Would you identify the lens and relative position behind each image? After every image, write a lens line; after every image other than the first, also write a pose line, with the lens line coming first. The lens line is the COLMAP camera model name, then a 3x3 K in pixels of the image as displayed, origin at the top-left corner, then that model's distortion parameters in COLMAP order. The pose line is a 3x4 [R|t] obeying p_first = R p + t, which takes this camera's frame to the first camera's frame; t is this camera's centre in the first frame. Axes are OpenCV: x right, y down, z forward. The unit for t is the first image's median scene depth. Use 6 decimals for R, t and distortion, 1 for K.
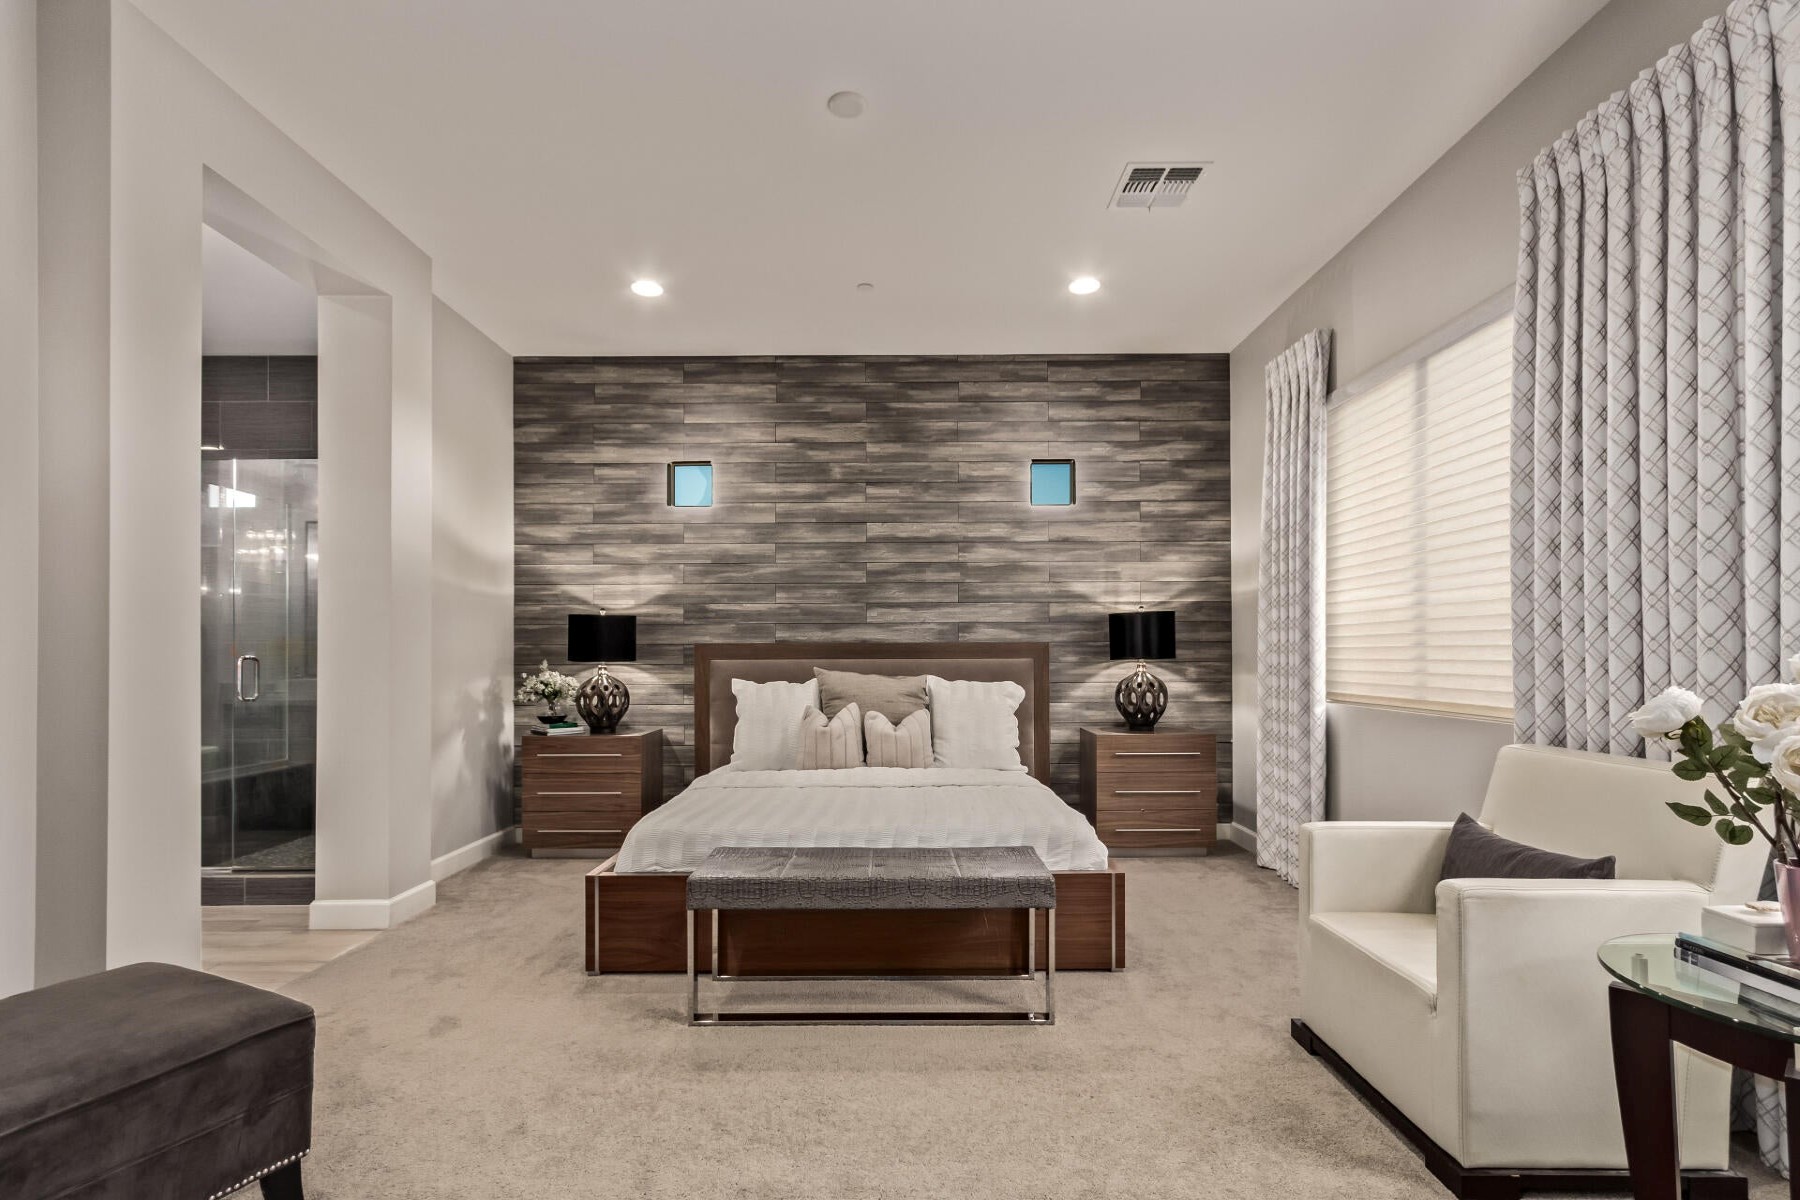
lens RADIAL K [[809.3, 0, 895.9], [0, 809.3, 657.1], [0, 0, 1]] dist [-0.001864, 0.000318]
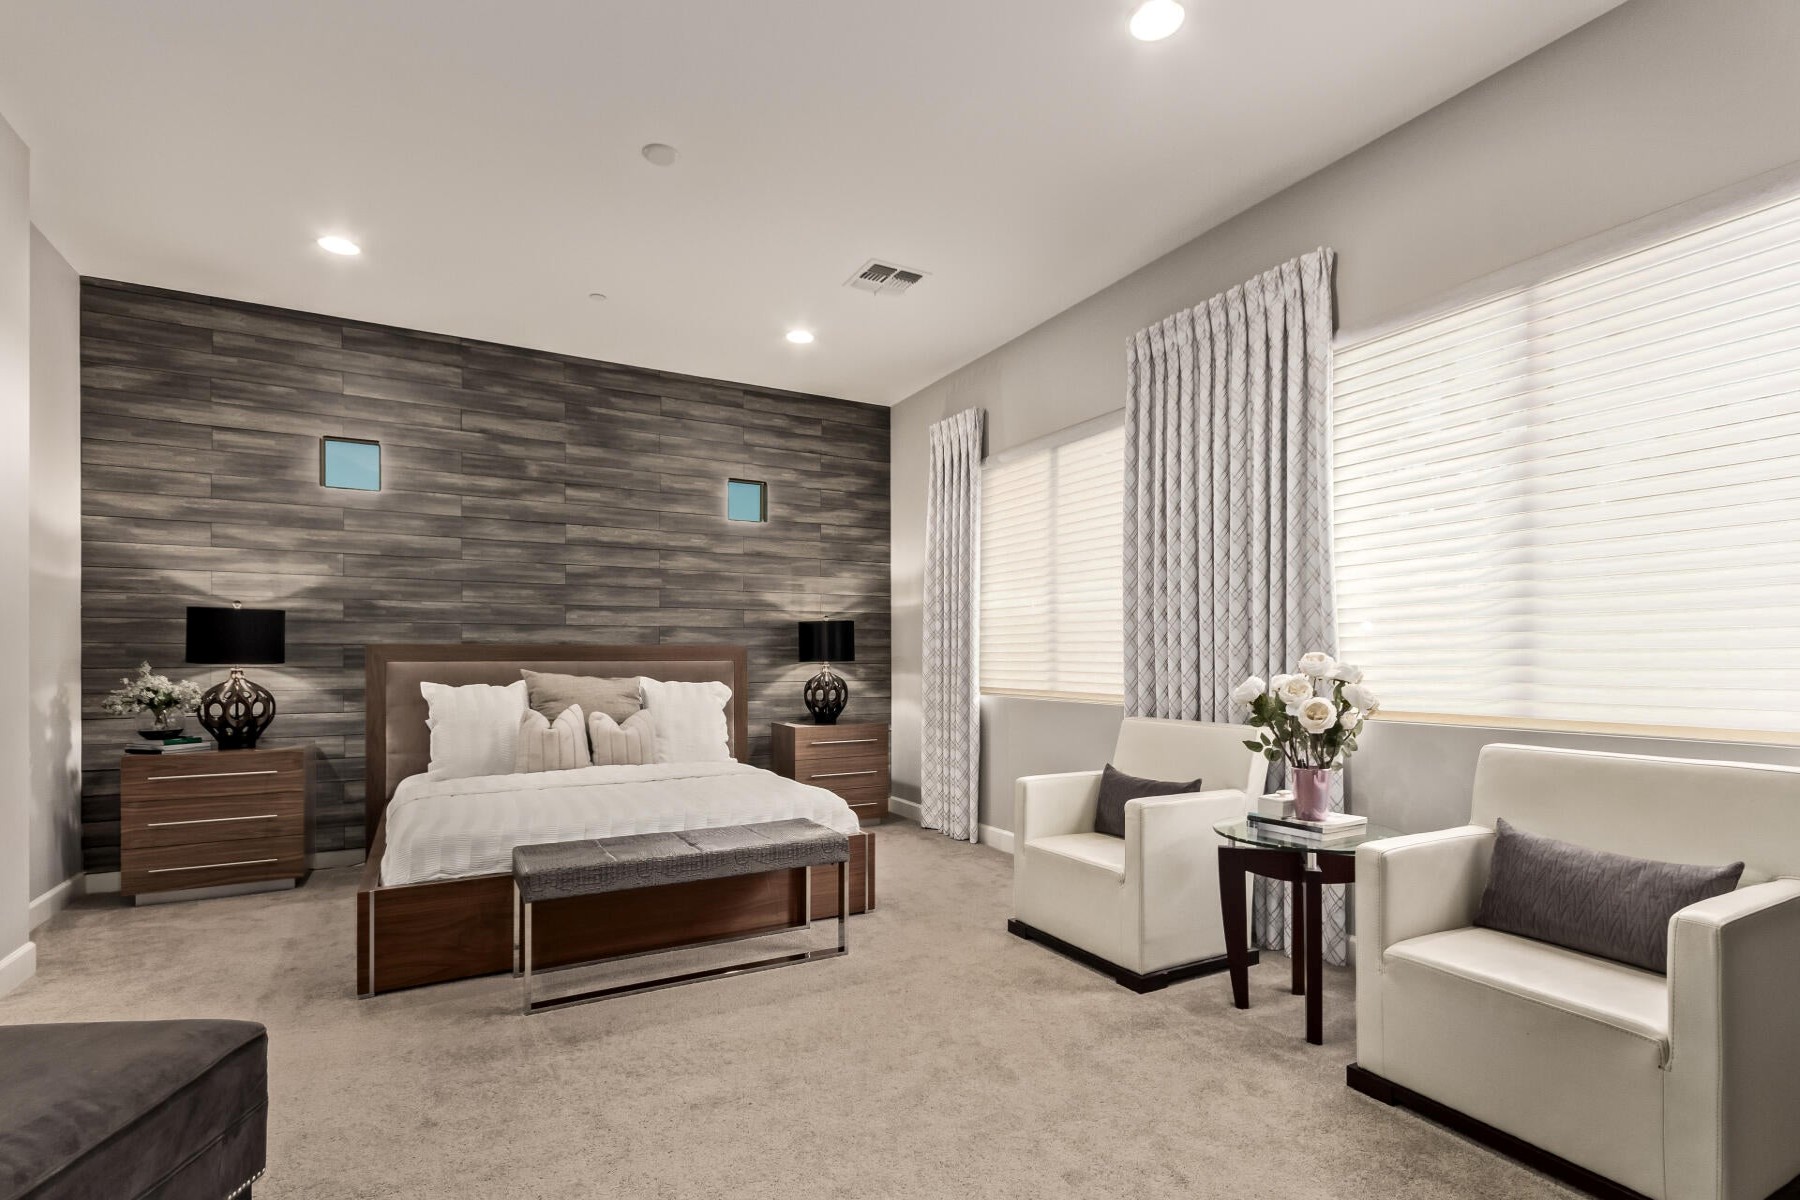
lens RADIAL K [[825.9, 0, 860.4], [0, 825.9, 662.3], [0, 0, 1]] dist [0.002797, 0.000296]
pose [[0.887301, 0.000170, 0.461190, -0.192695], [-0.001713, 0.999994, 0.002928, 0.000385], [-0.461187, -0.003388, 0.887296, -0.070861]]
